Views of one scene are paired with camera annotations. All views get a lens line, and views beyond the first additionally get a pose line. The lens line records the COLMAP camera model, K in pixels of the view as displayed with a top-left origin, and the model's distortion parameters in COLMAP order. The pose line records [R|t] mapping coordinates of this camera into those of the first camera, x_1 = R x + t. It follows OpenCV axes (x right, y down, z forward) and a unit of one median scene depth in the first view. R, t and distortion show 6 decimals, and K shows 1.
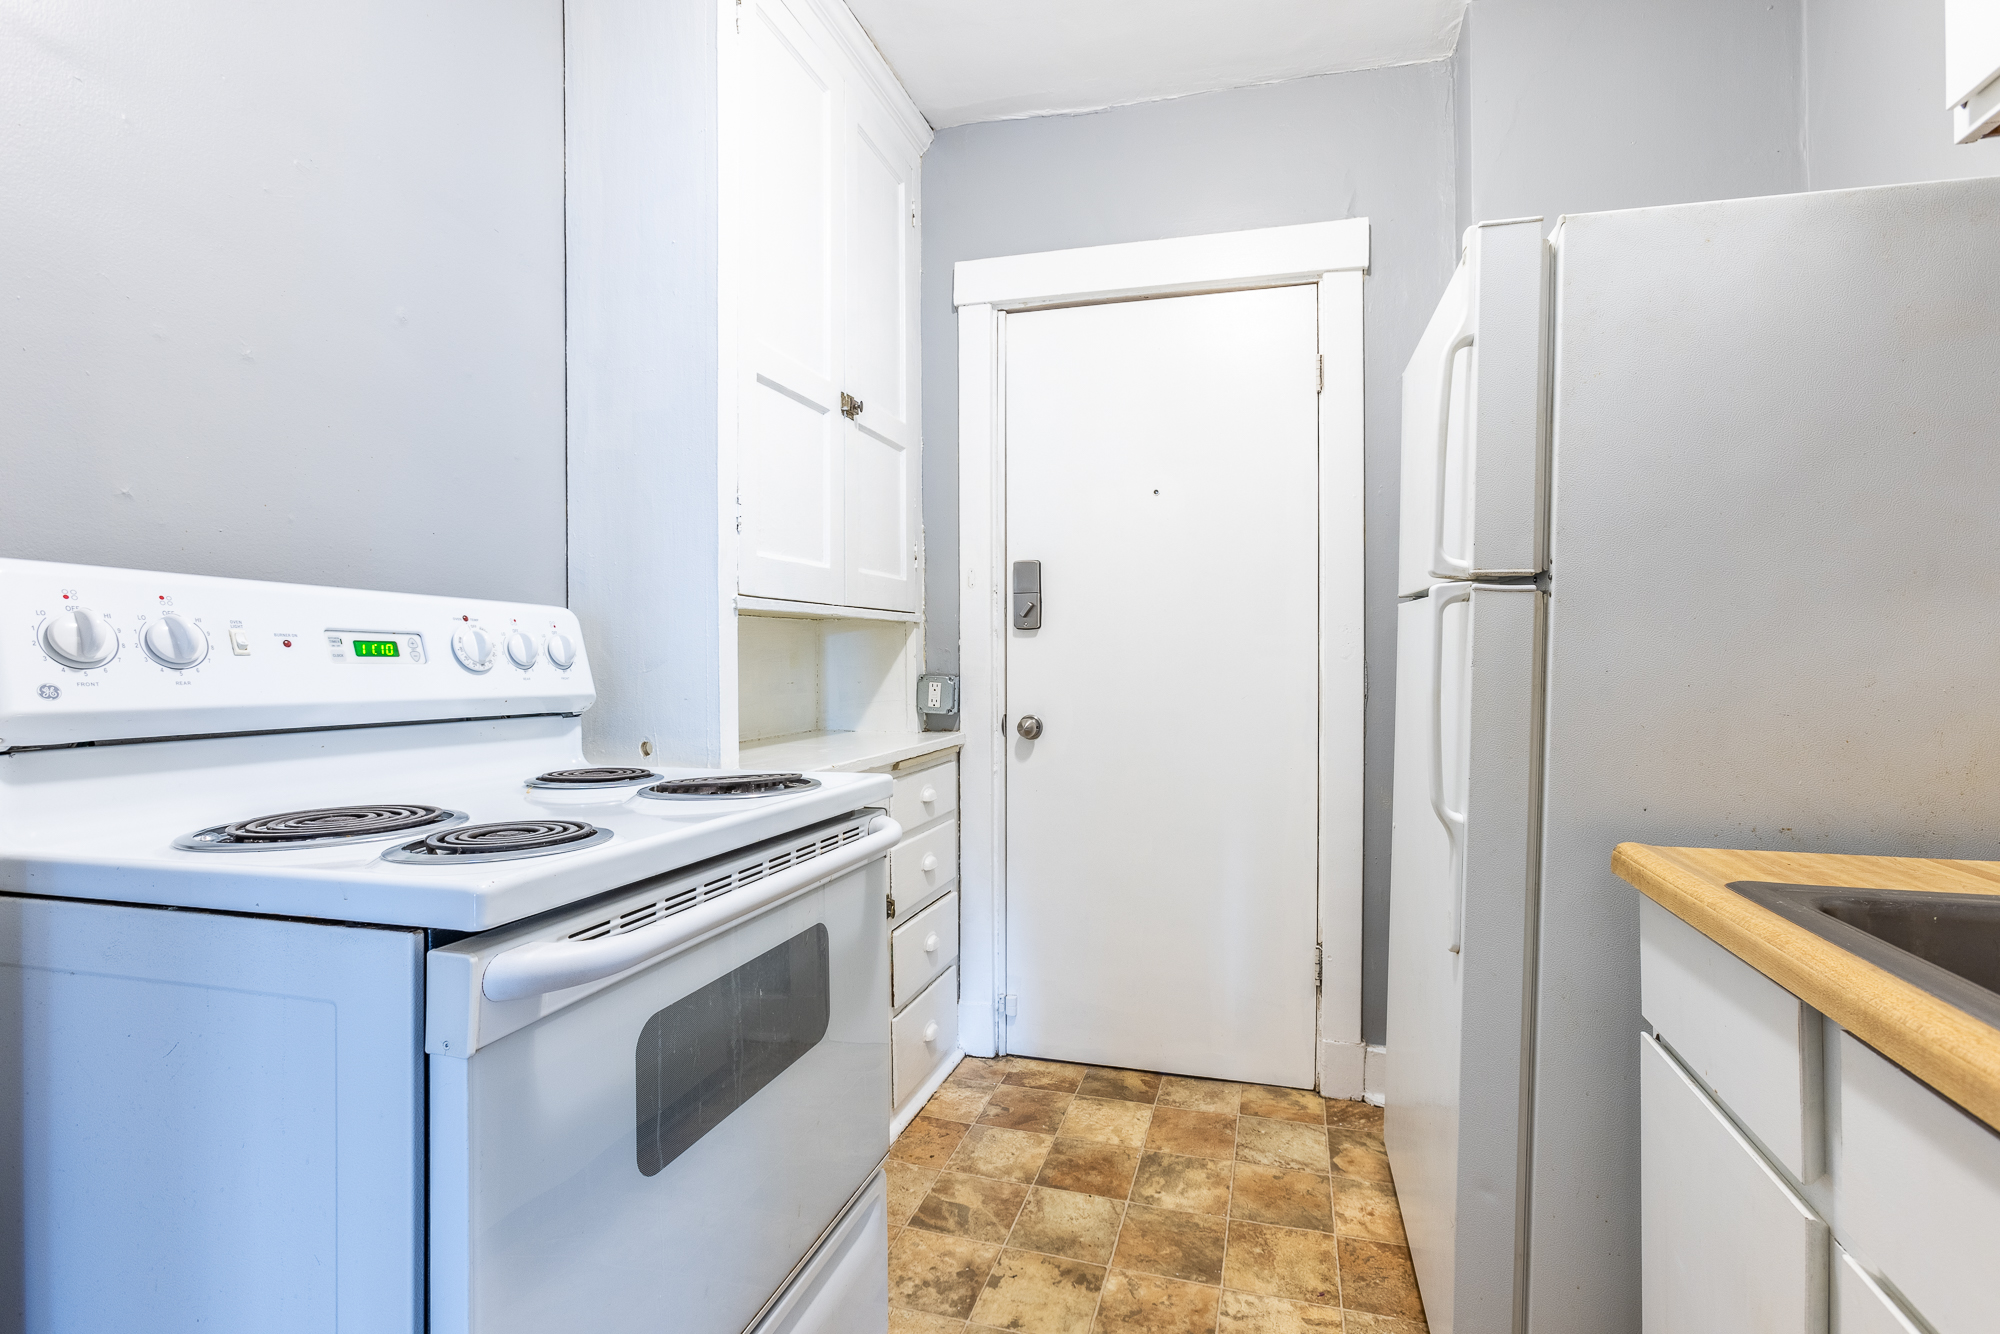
lens RADIAL K [[910.8, 0, 999.8], [0, 910.8, 655.8], [0, 0, 1]] dist [-0.012386, 0.008315]
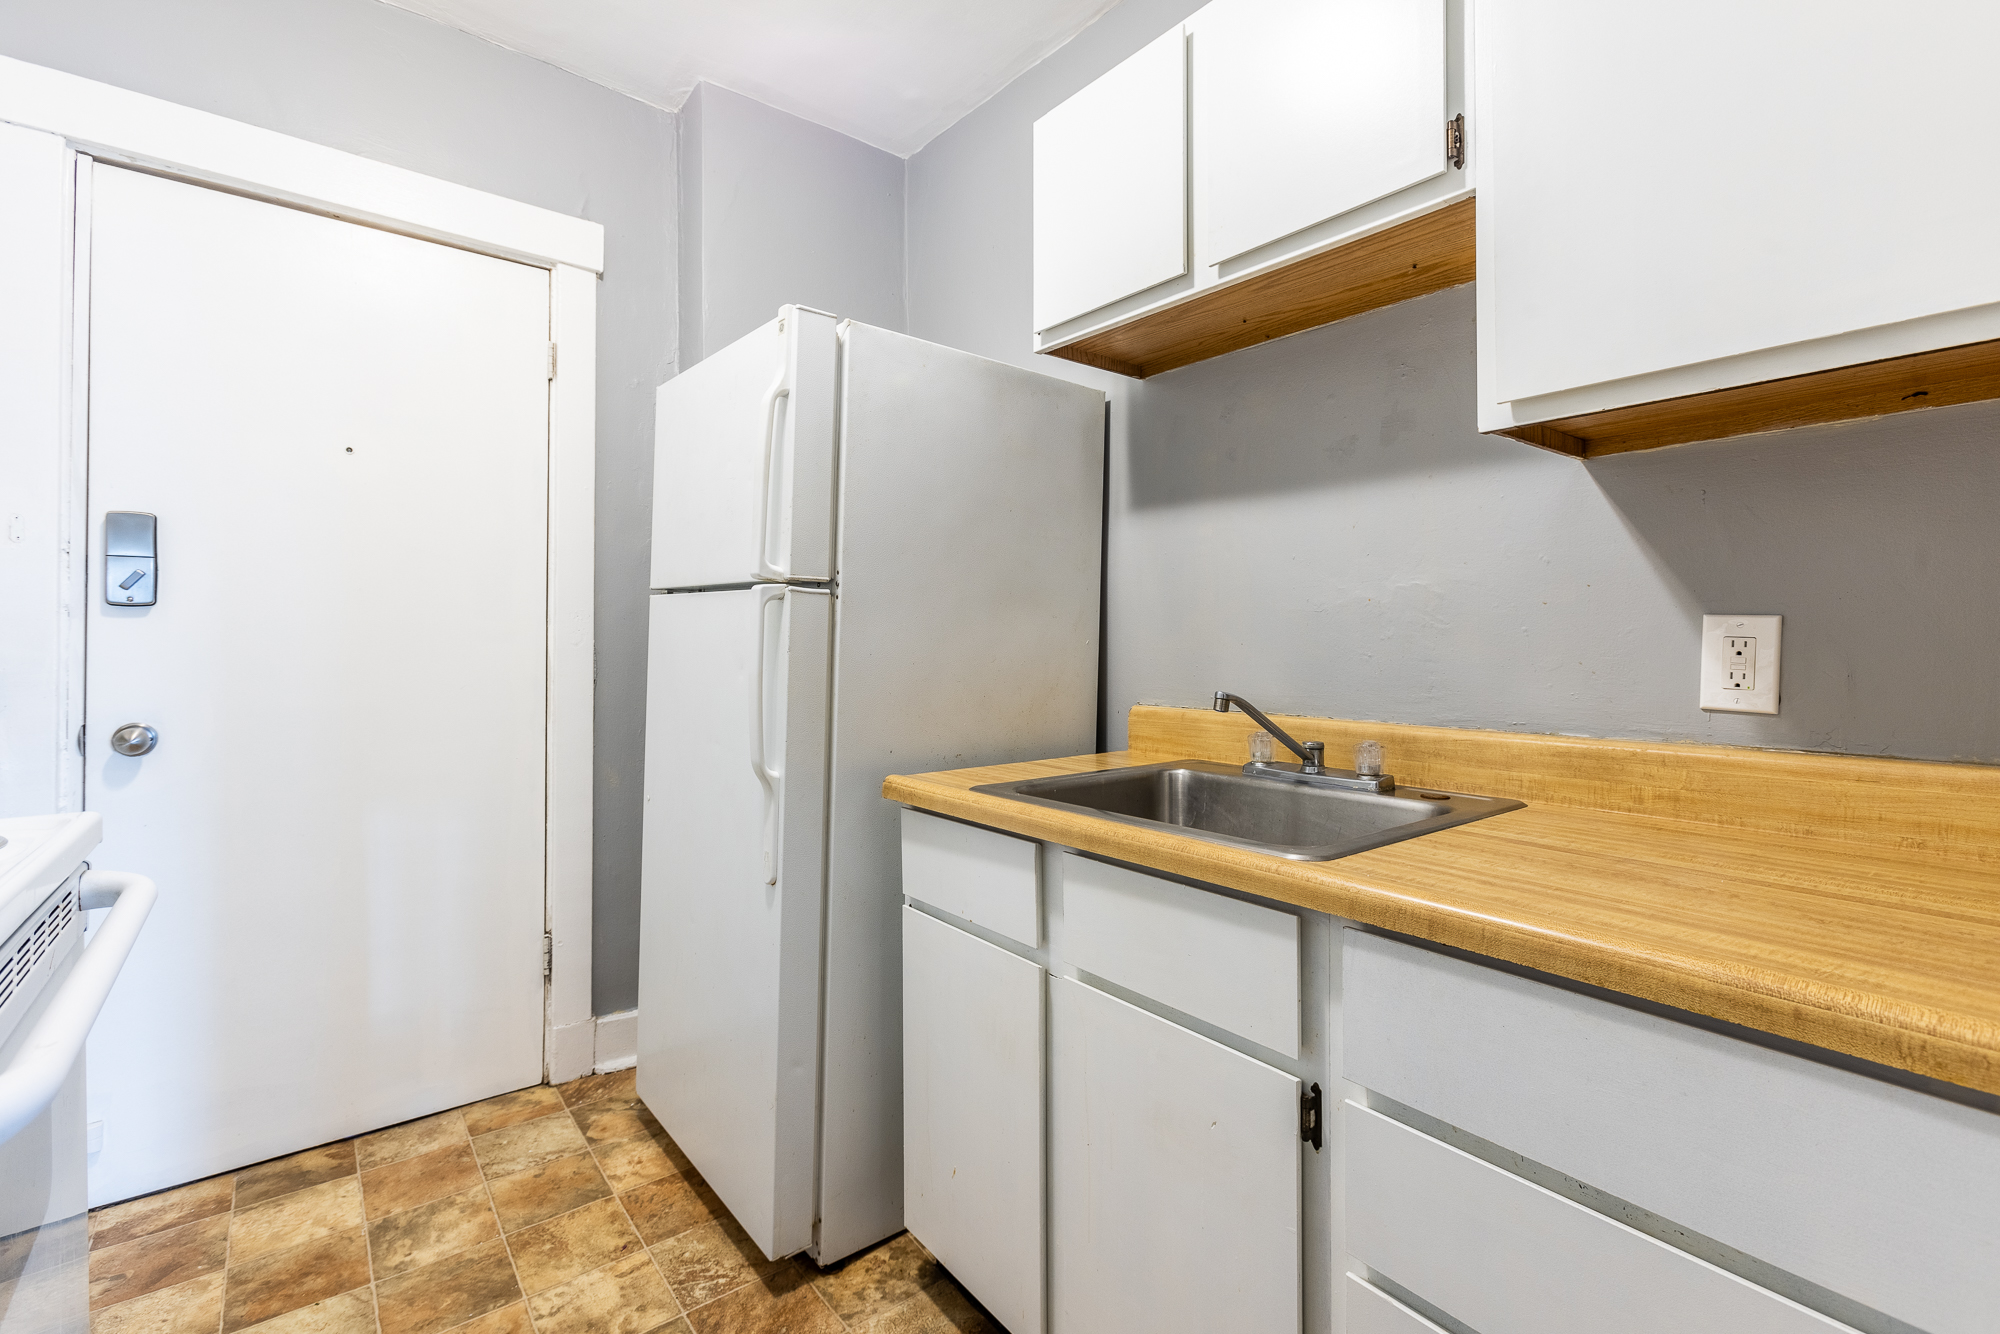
lens RADIAL K [[936.3, 0, 990.9], [0, 936.3, 627.1], [0, 0, 1]] dist [-0.004314, 0.001557]
pose [[0.576242, 0.013730, 0.817164, -0.238754], [-0.000729, 0.999867, -0.016285, -0.000929], [-0.817279, 0.008788, 0.576175, 0.013880]]
